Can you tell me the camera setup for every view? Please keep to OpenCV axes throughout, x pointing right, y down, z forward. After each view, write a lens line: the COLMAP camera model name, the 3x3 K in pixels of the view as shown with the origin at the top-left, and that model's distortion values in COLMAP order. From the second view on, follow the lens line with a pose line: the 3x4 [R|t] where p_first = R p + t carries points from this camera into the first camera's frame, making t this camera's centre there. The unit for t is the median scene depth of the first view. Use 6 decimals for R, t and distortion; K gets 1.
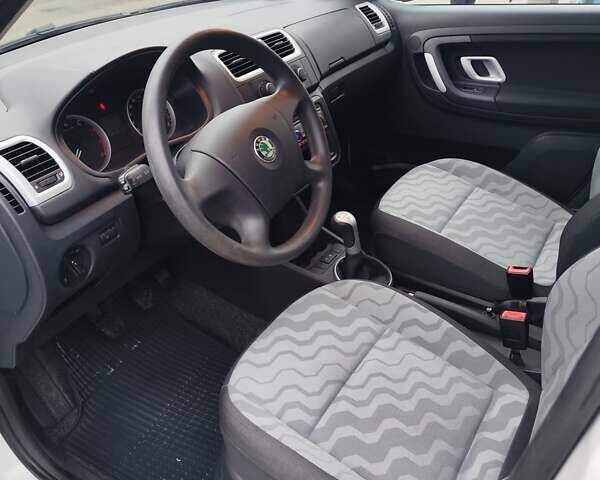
lens RADIAL K [[542.1, 0, 298.4], [0, 542.1, 240.4], [0, 0, 1]] dist [0.069762, -0.100447]
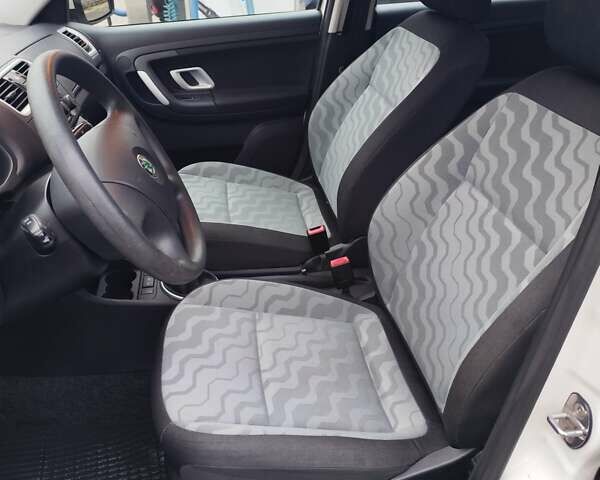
lens RADIAL K [[542.1, 0, 298.4], [0, 542.1, 240.4], [0, 0, 1]] dist [0.069762, -0.100447]
pose [[0.753000, -0.303354, 0.583924, -0.353613], [0.330280, 0.941755, 0.063337, -0.013253], [-0.569128, 0.145166, 0.809333, 0.066215]]
